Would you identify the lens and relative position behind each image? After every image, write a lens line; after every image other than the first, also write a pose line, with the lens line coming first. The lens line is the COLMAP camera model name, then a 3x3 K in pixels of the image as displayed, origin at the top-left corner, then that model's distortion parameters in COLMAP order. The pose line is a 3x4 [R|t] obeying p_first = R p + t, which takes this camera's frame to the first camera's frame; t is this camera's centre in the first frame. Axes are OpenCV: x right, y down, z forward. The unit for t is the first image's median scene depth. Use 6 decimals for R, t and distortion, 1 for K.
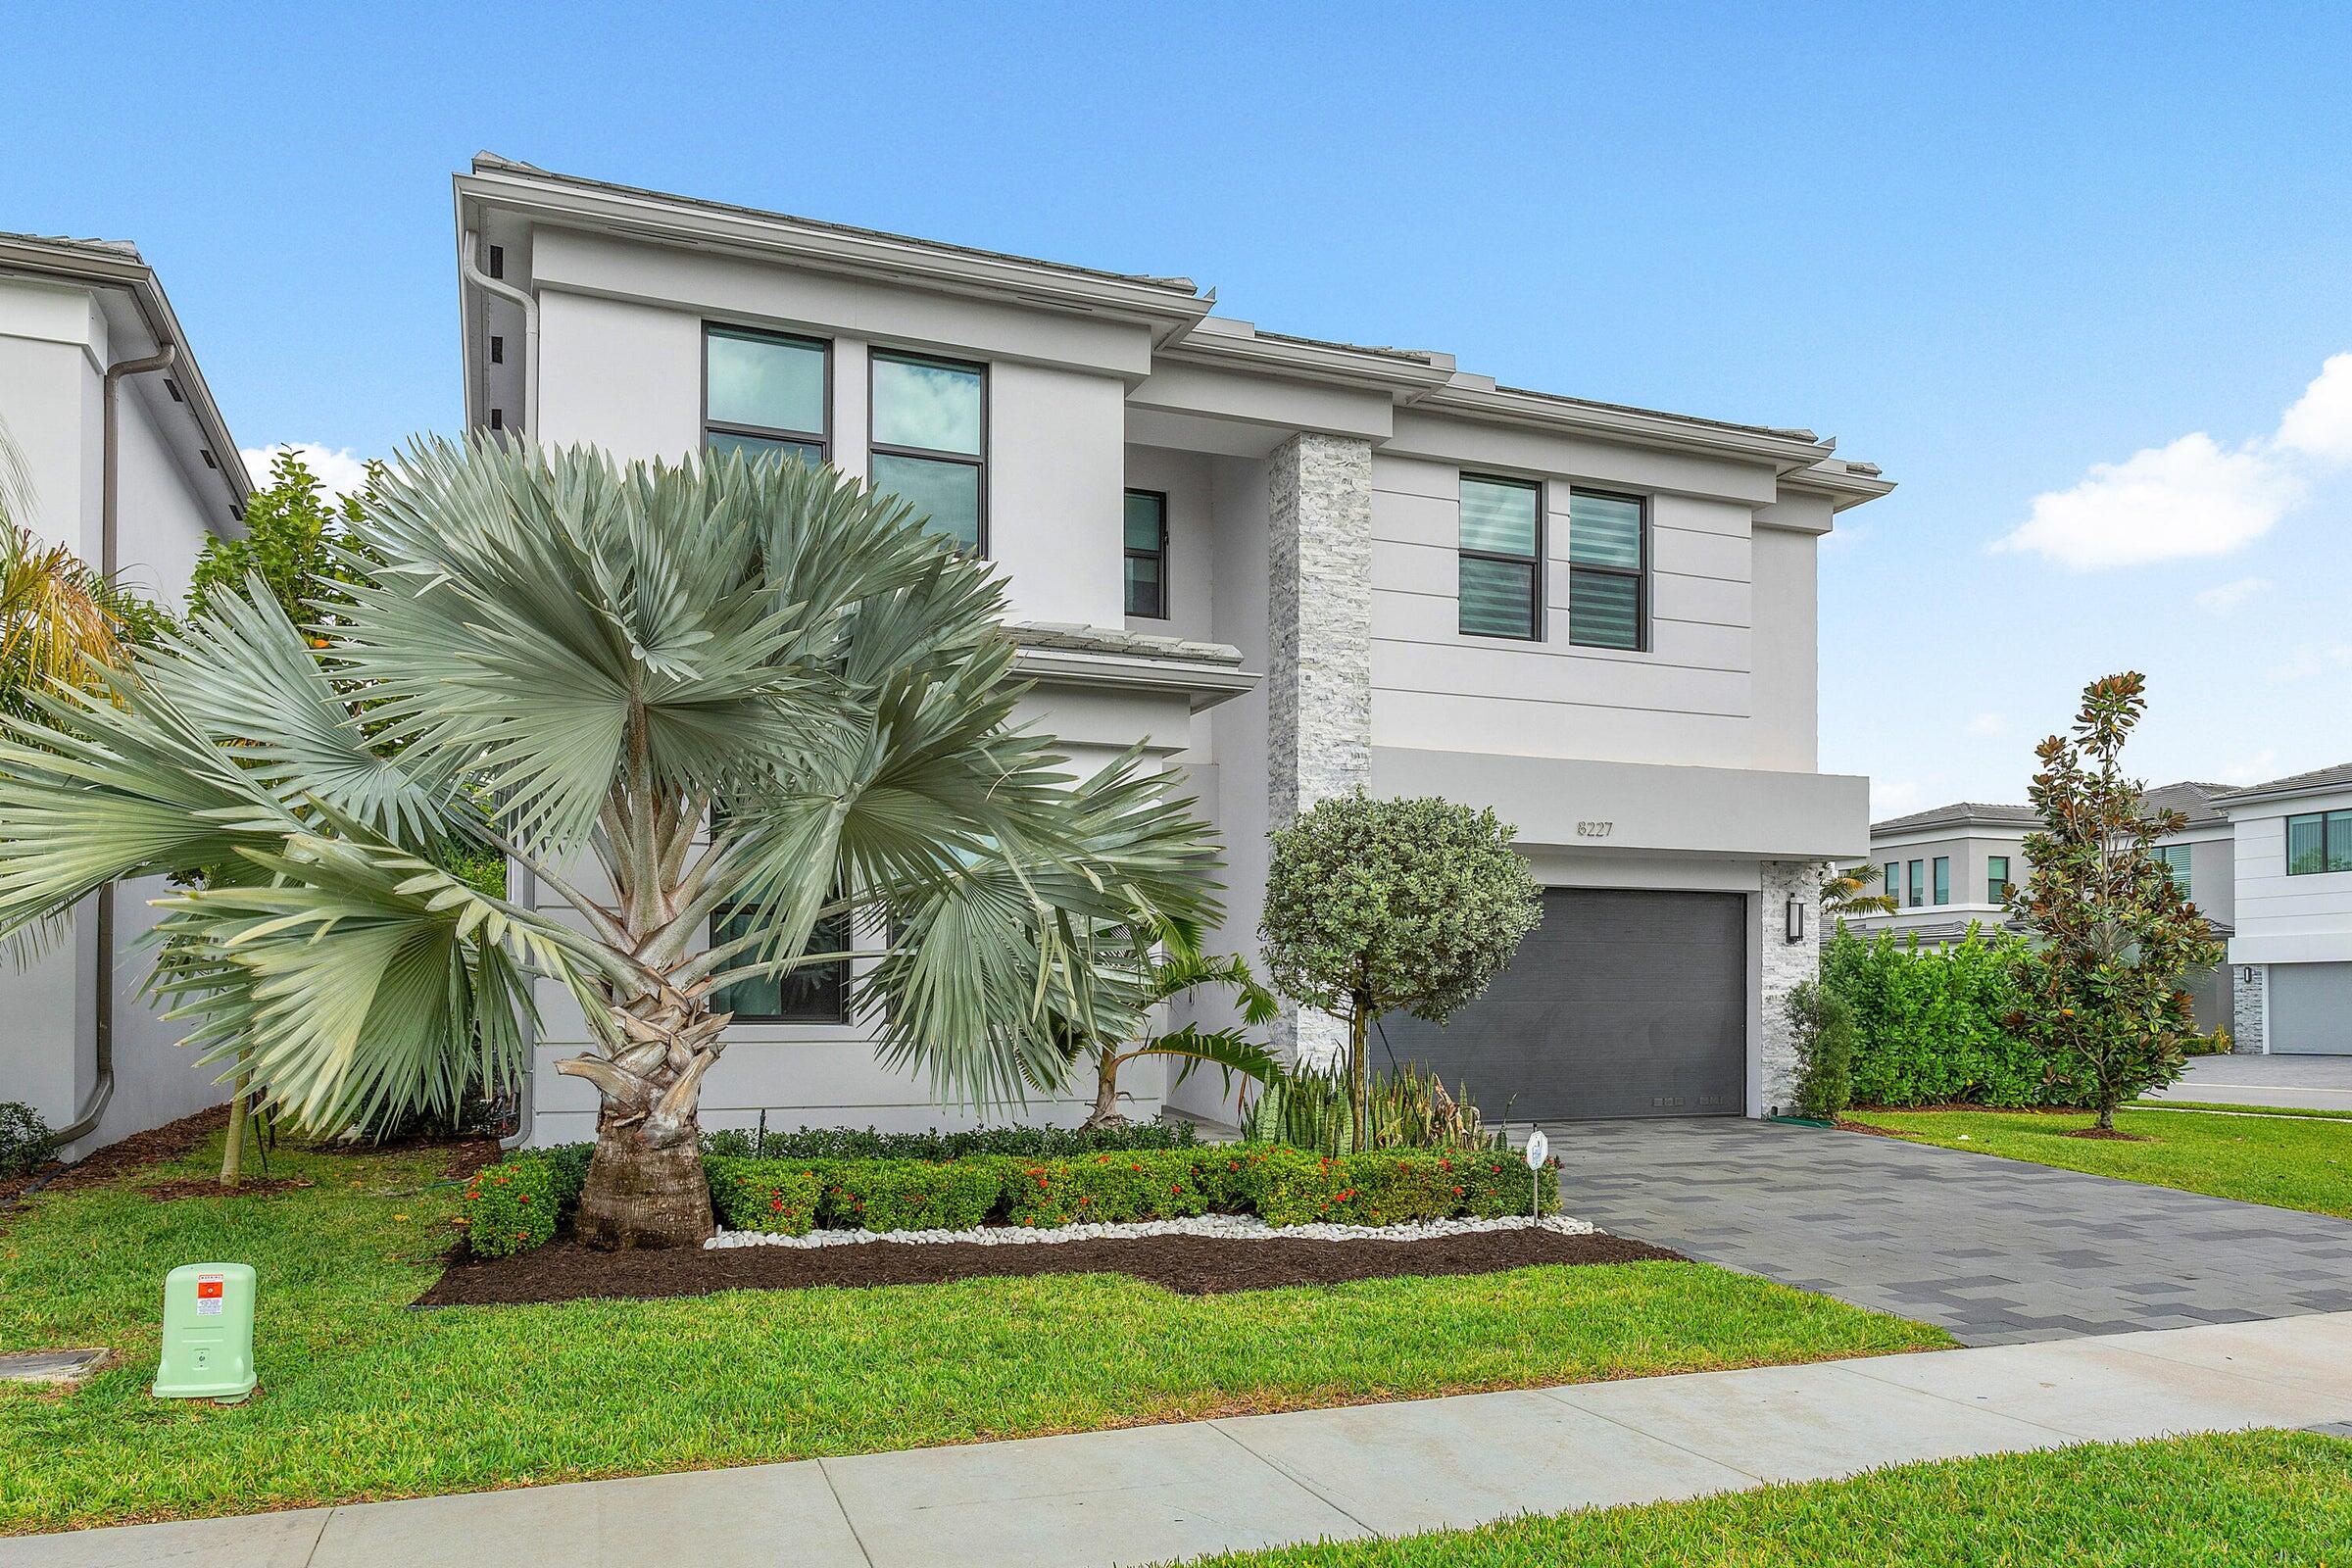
lens RADIAL K [[2662.5, 0, 1176.0], [0, 2662.5, 781.6], [0, 0, 1]] dist [0.004338, 0.000000]
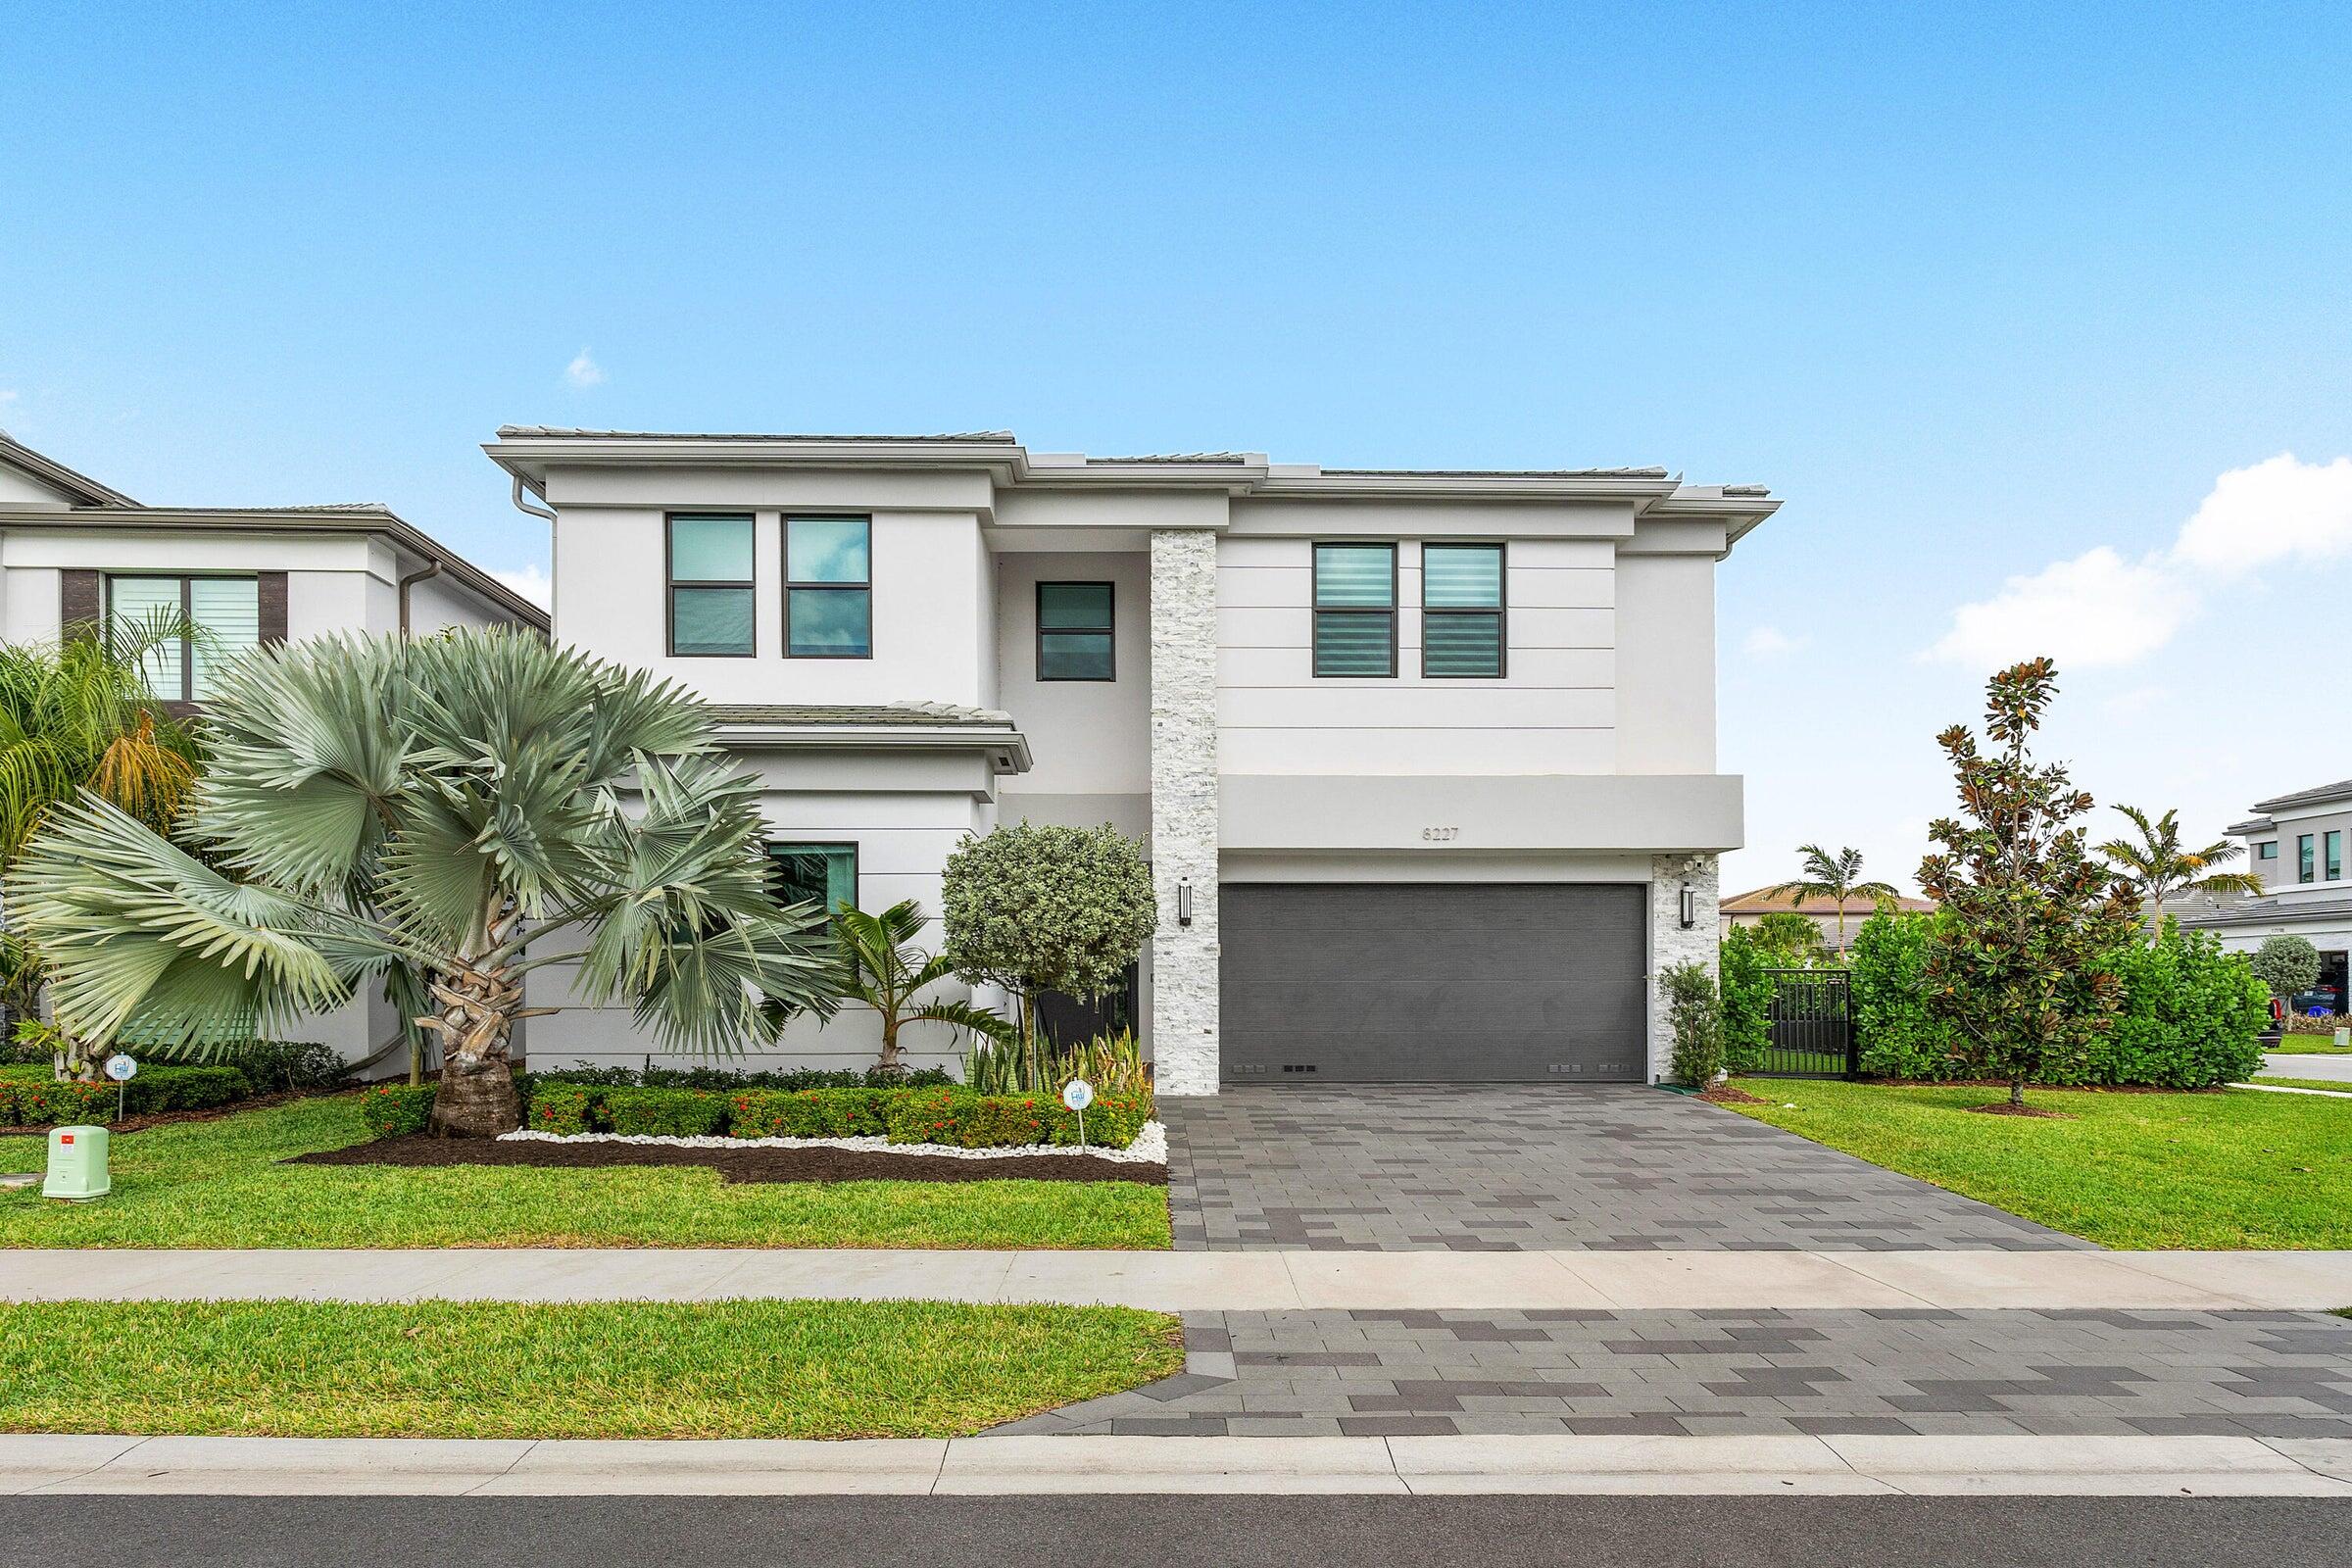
lens RADIAL K [[2662.5, 0, 1176.0], [0, 2662.5, 785.4], [0, 0, 1]] dist [0.004338, 0.000000]
pose [[0.819493, -0.042007, -0.571548, 0.763845], [0.047411, 0.998861, -0.005435, -0.002793], [0.571125, -0.022643, 0.820551, -0.031926]]
